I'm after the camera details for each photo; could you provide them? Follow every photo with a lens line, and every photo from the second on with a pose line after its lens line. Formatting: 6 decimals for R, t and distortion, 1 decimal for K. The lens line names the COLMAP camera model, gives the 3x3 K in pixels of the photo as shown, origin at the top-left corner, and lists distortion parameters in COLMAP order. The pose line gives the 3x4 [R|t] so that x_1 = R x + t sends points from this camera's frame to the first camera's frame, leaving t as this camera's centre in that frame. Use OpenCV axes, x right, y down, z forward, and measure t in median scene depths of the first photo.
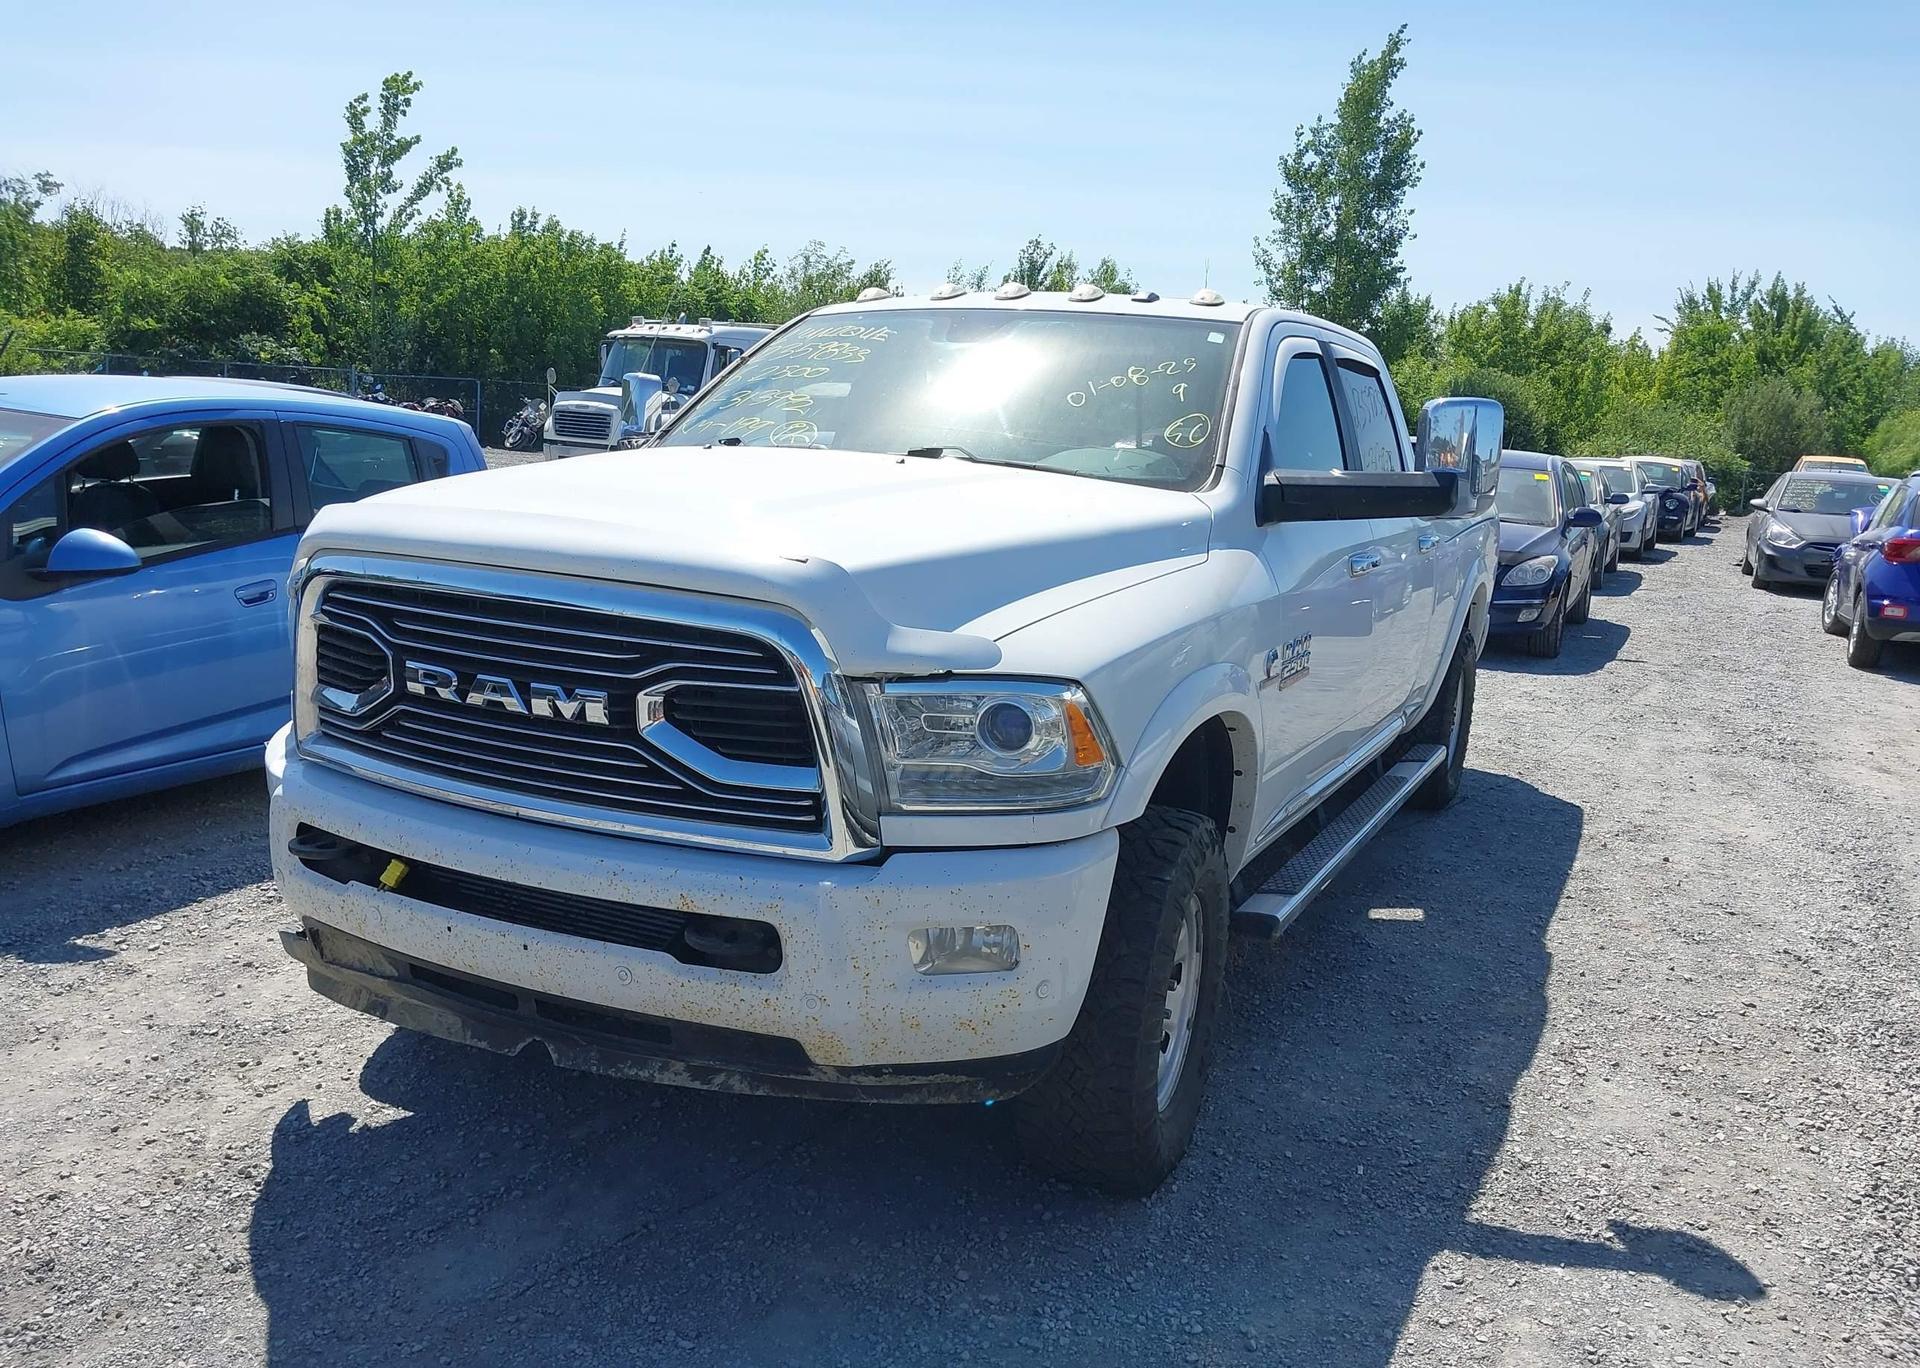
lens RADIAL K [[1527.0, 0, 986.7], [0, 1527.0, 726.5], [0, 0, 1]] dist [0.013293, 0.005220]
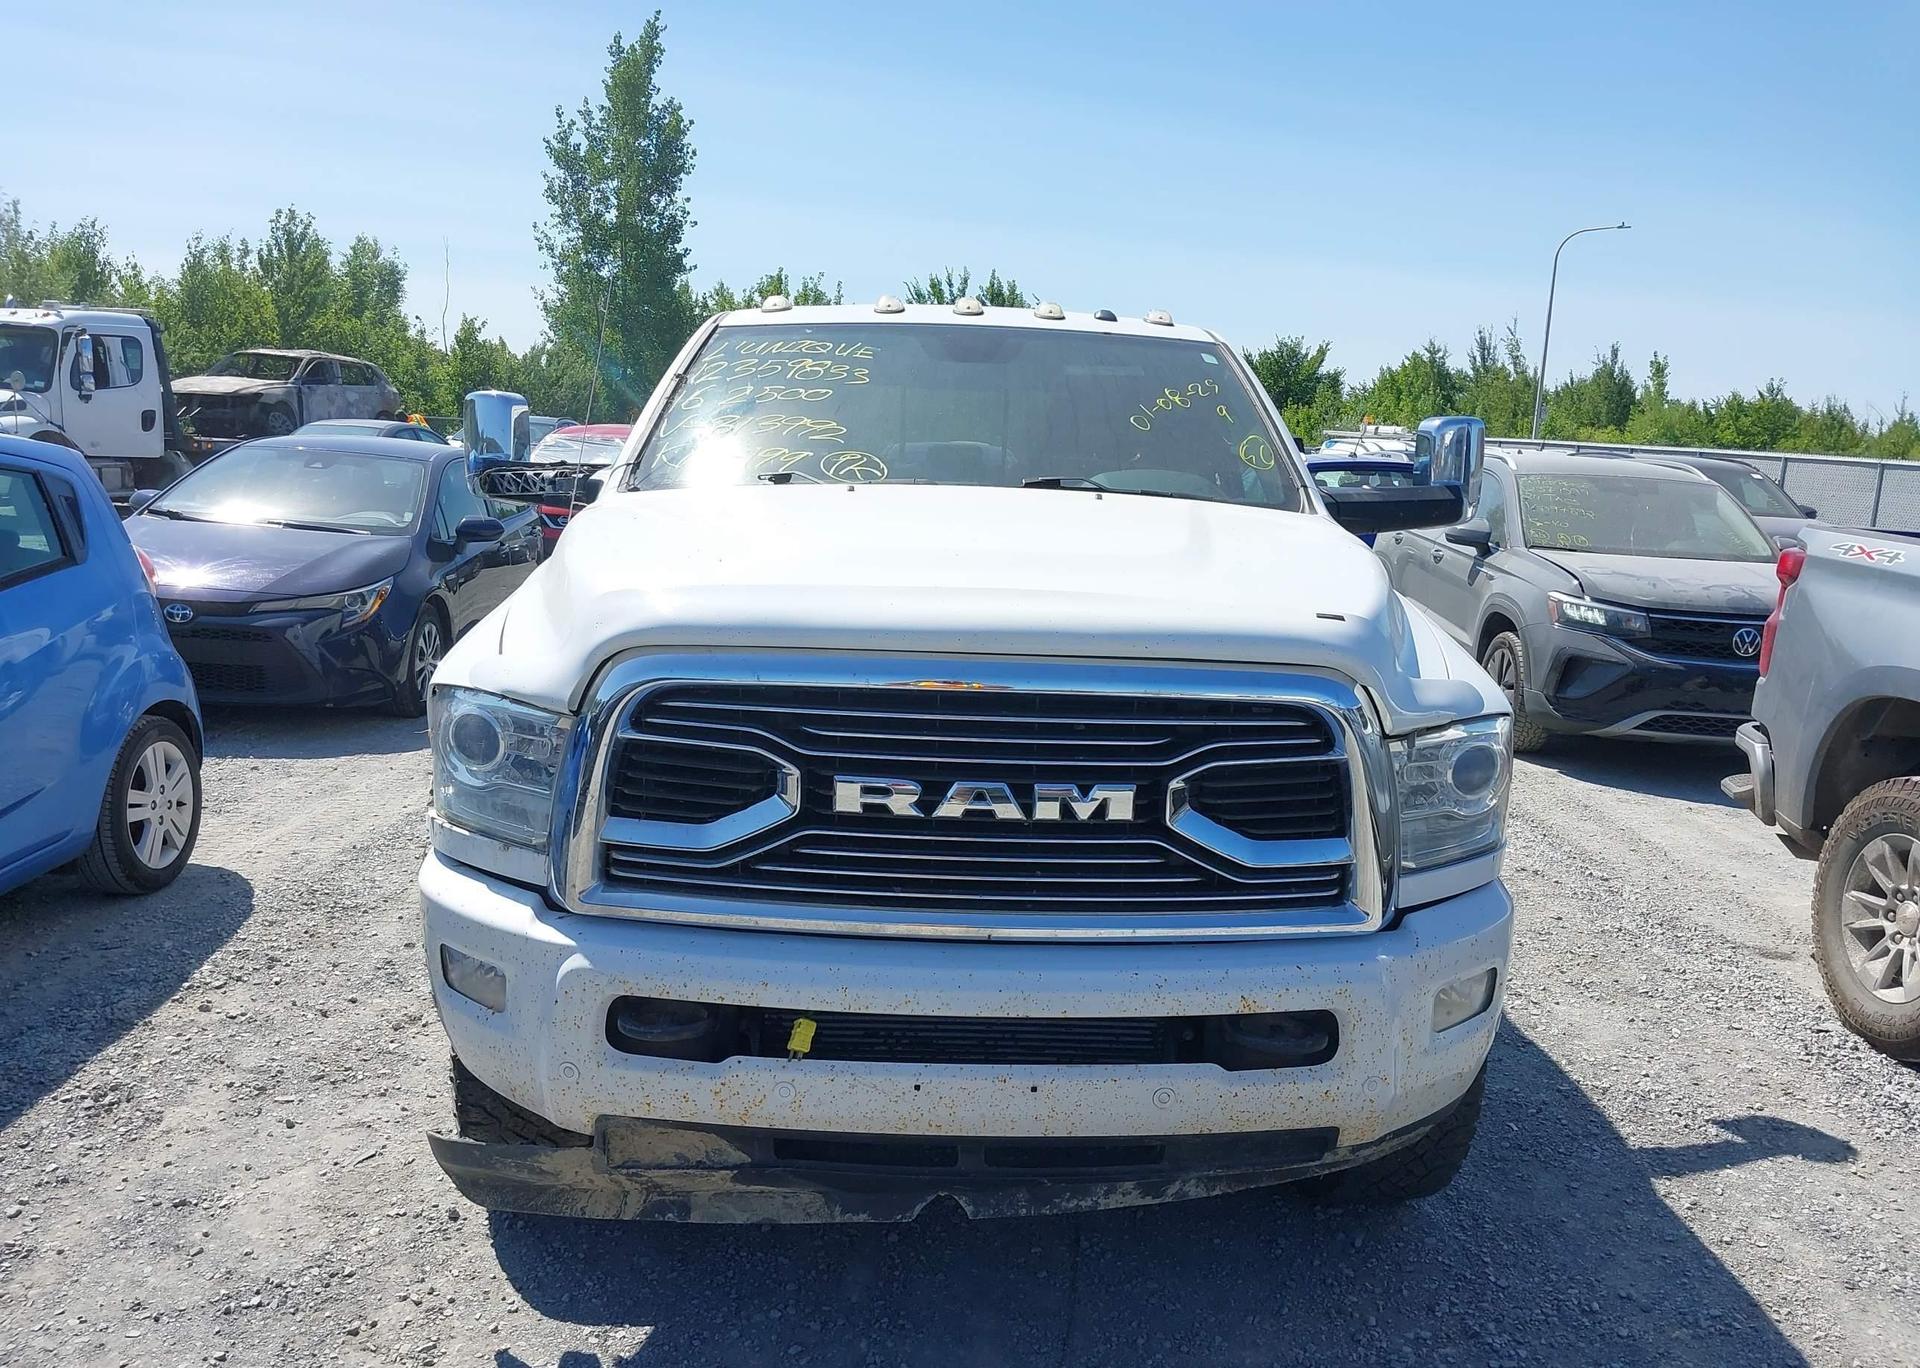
lens RADIAL K [[1534.2, 0, 968.4], [0, 1534.2, 732.6], [0, 0, 1]] dist [0.008476, 0.000011]
pose [[0.887255, -0.107632, 0.448547, -0.510223], [0.101694, 0.994113, 0.037386, -0.066557], [-0.449930, 0.012443, 0.892977, 0.178318]]
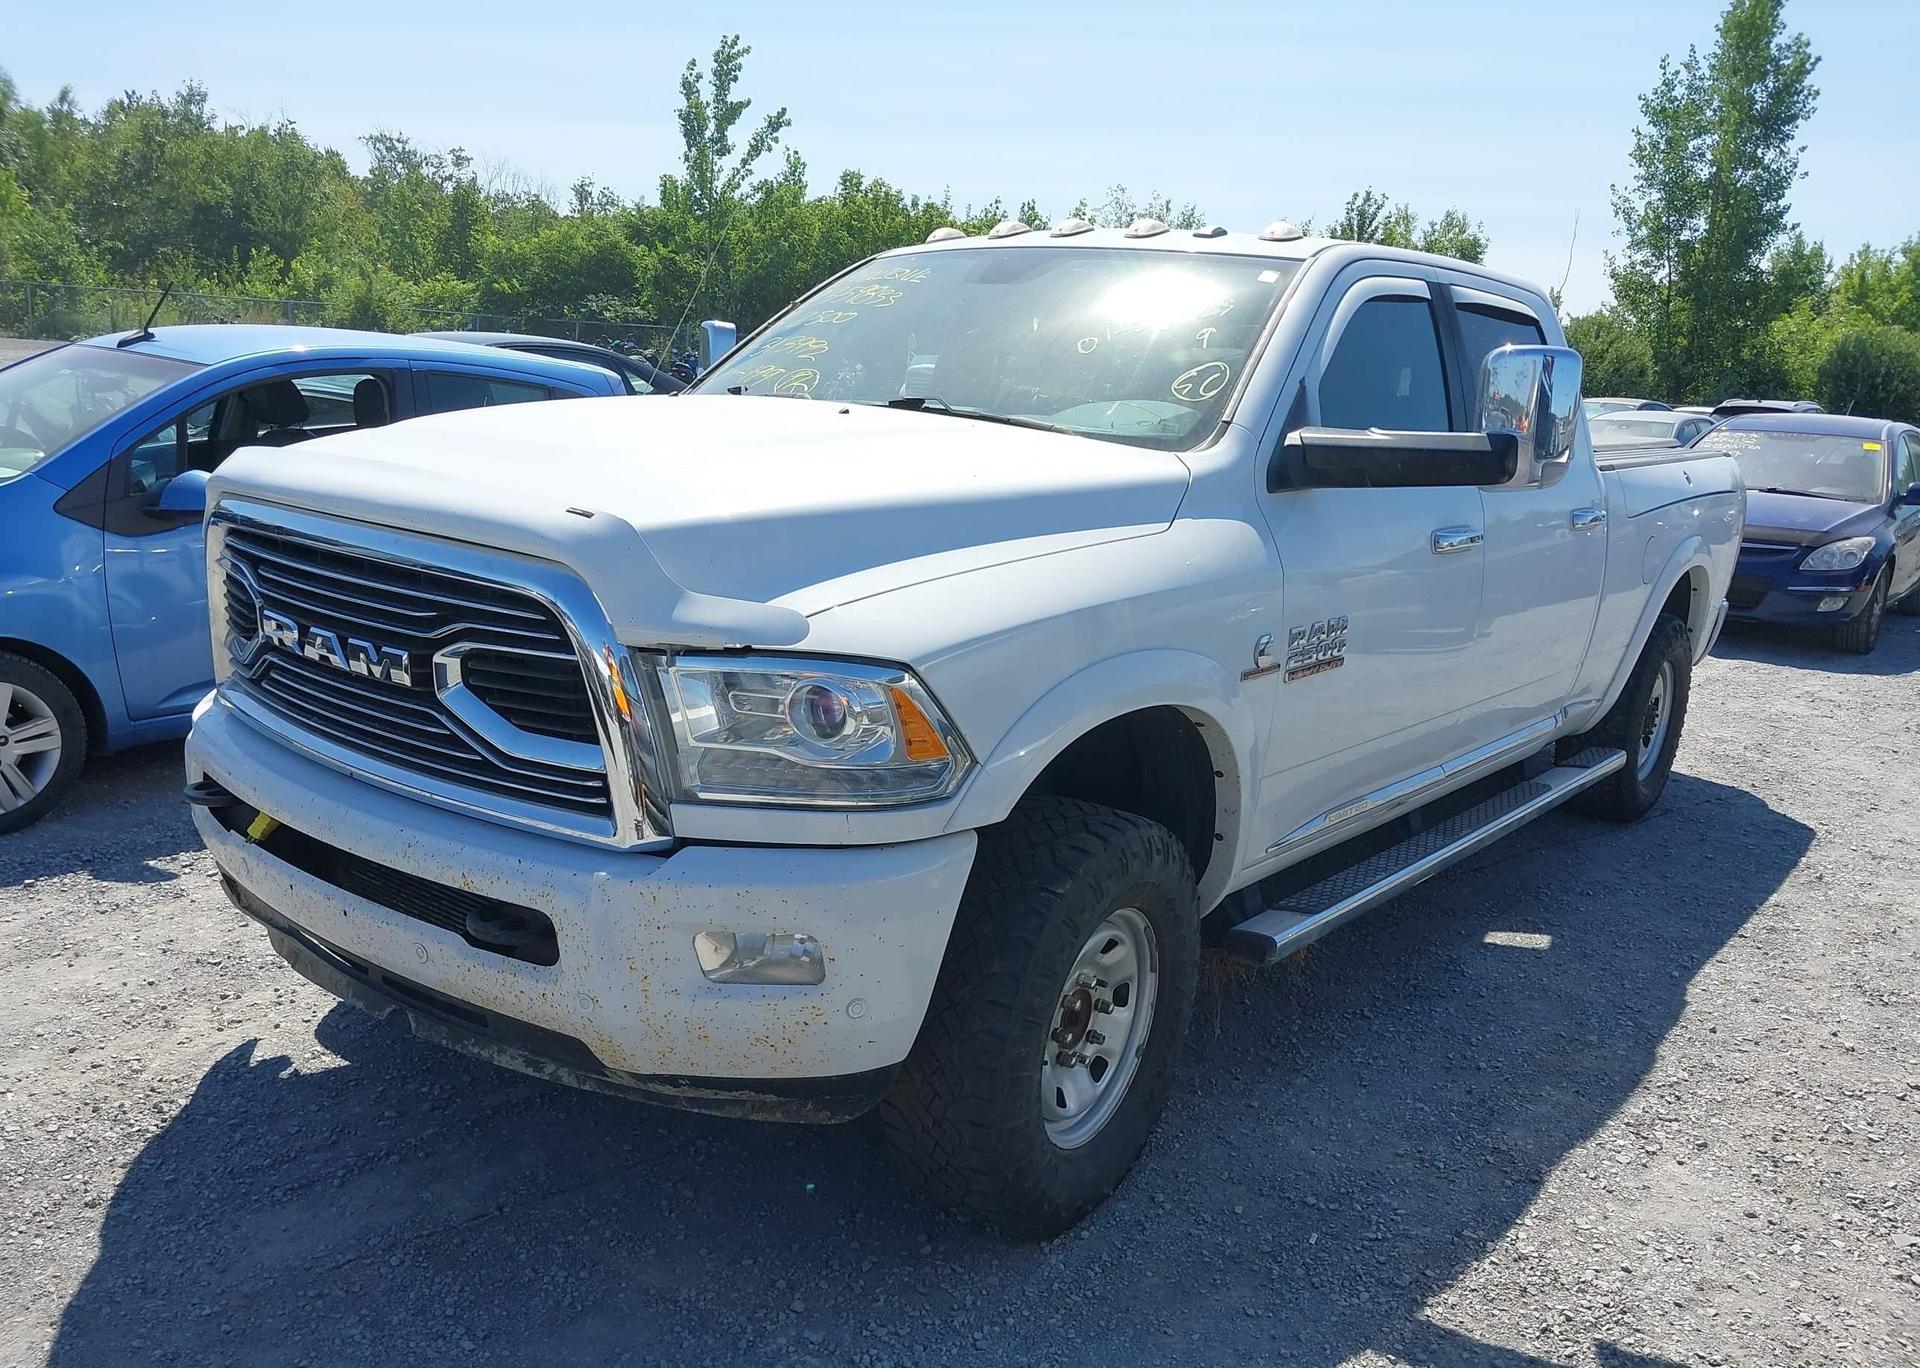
lens RADIAL K [[1520.5, 0, 988.7], [0, 1520.5, 739.8], [0, 0, 1]] dist [0.010506, 0.005096]
pose [[0.975639, 0.057488, -0.211715, 0.211354], [-0.050190, 0.997951, 0.039686, -0.016668], [0.213562, -0.028093, 0.976525, 0.113103]]
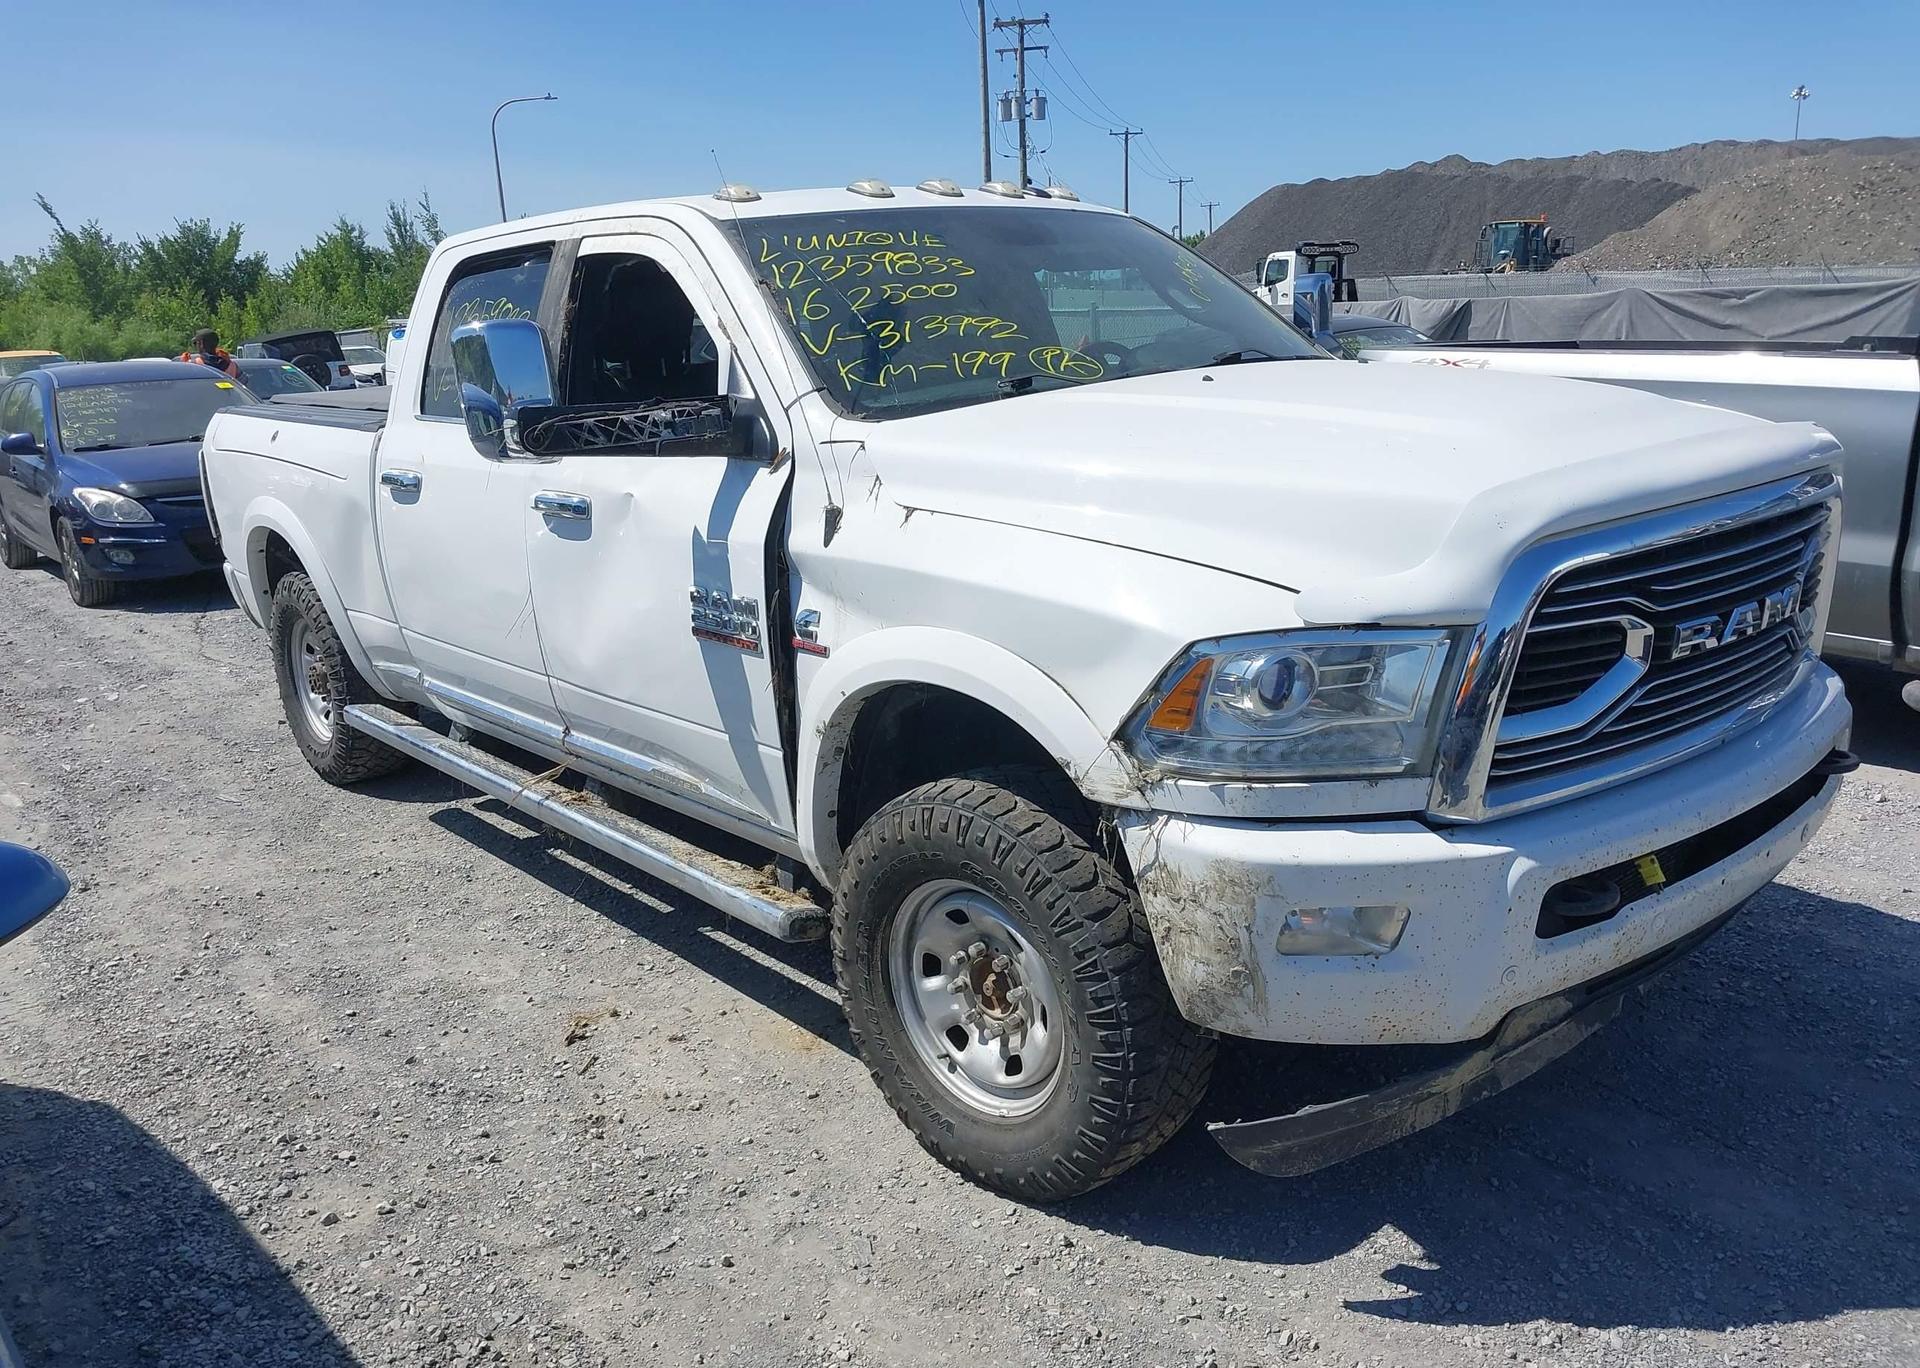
lens RADIAL K [[1534.2, 0, 968.4], [0, 1534.2, 732.6], [0, 0, 1]] dist [0.008476, 0.000011]
pose [[0.392485, -0.313855, 0.864552, -1.001996], [0.249044, 0.941128, 0.228595, -0.218989], [-0.885400, 0.125591, 0.447542, 0.732088]]
